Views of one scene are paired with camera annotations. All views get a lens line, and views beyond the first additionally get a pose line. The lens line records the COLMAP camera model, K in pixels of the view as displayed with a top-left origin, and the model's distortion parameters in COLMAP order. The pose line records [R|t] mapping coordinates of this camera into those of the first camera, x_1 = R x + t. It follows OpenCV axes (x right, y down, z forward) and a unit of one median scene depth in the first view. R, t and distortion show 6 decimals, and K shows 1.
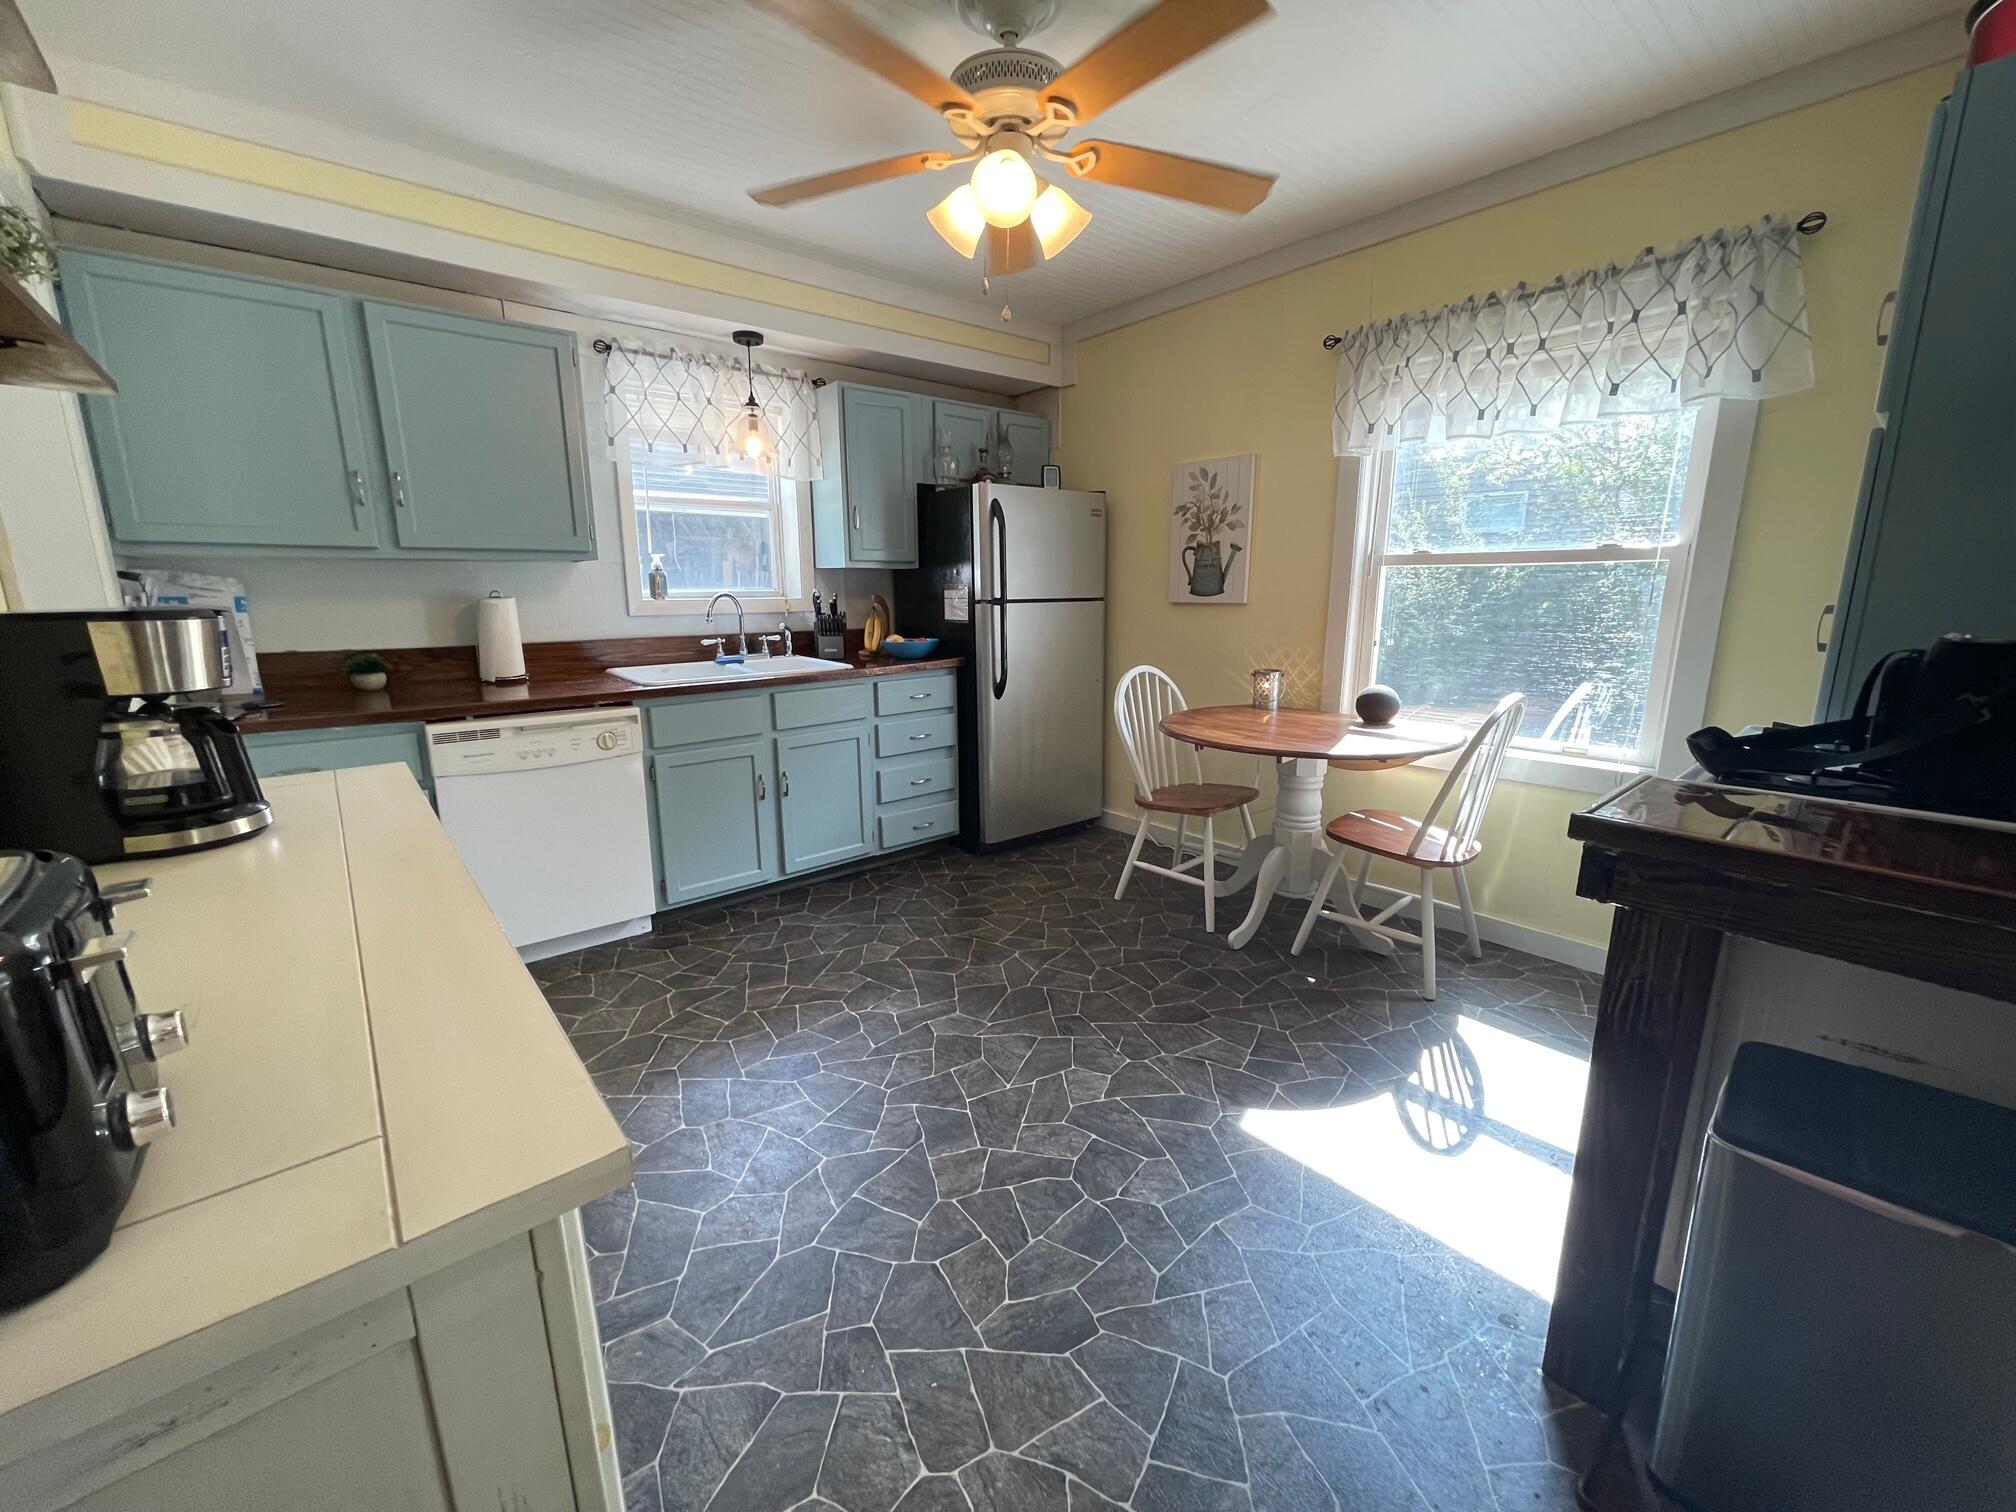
lens RADIAL K [[800.1, 0, 1003.6], [0, 800.1, 755.5], [0, 0, 1]] dist [-0.002544, -0.000398]
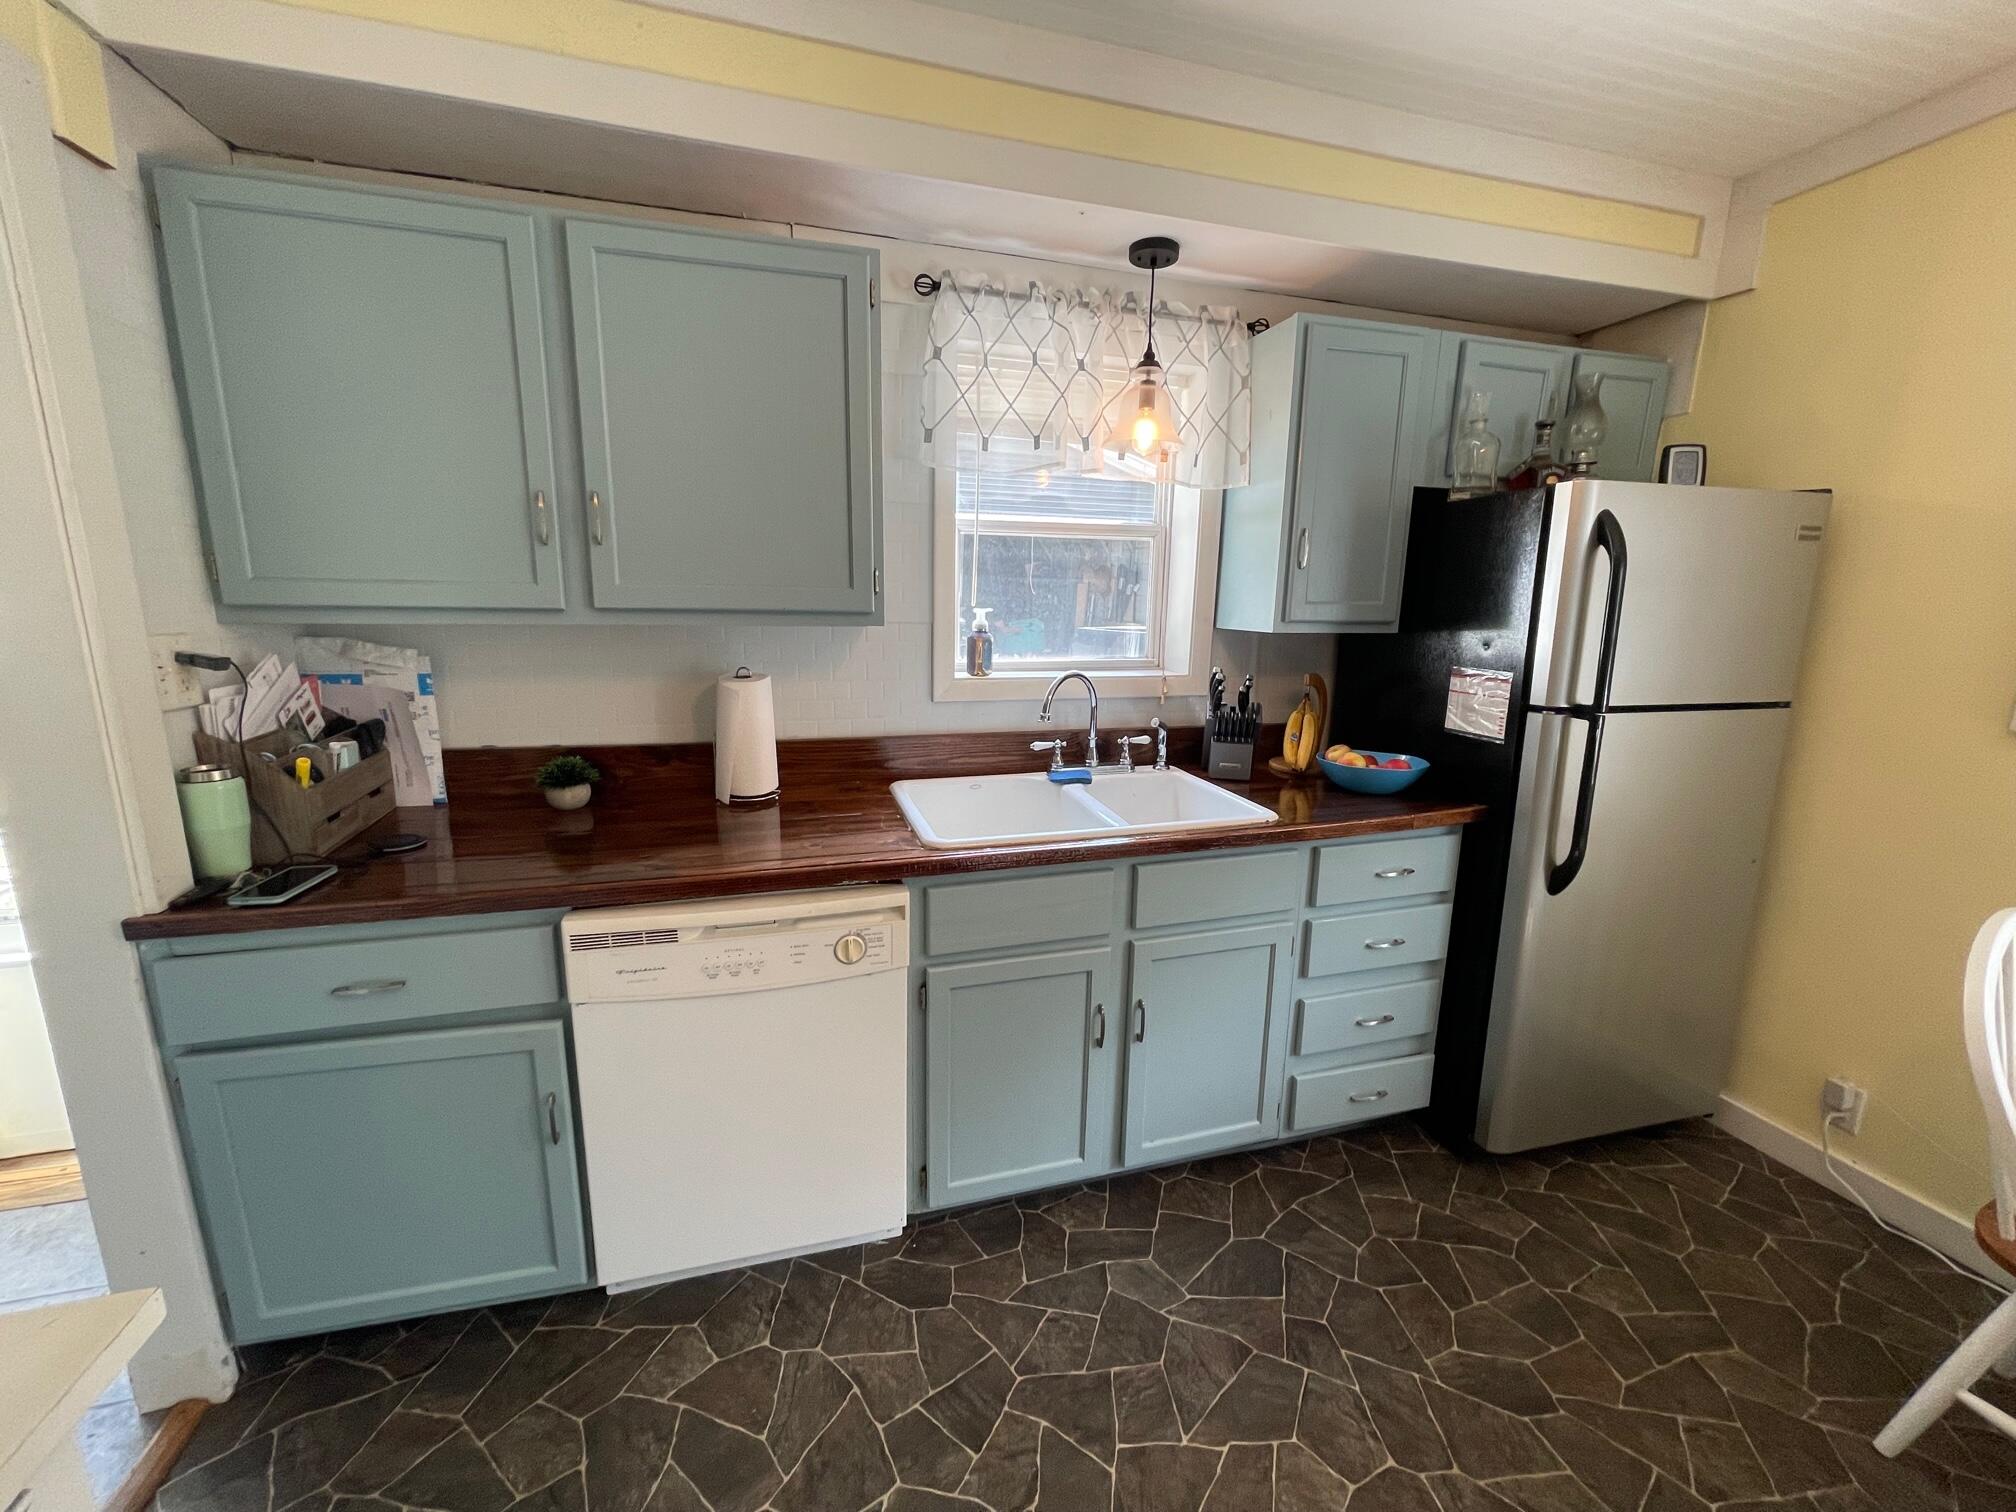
lens RADIAL K [[800.1, 0, 1003.6], [0, 800.1, 755.5], [0, 0, 1]] dist [-0.002544, -0.000398]
pose [[0.913157, 0.094649, -0.396467, -0.140884], [-0.102648, 0.994717, 0.001046, -0.129782], [0.394471, 0.039741, 0.918048, 0.396582]]
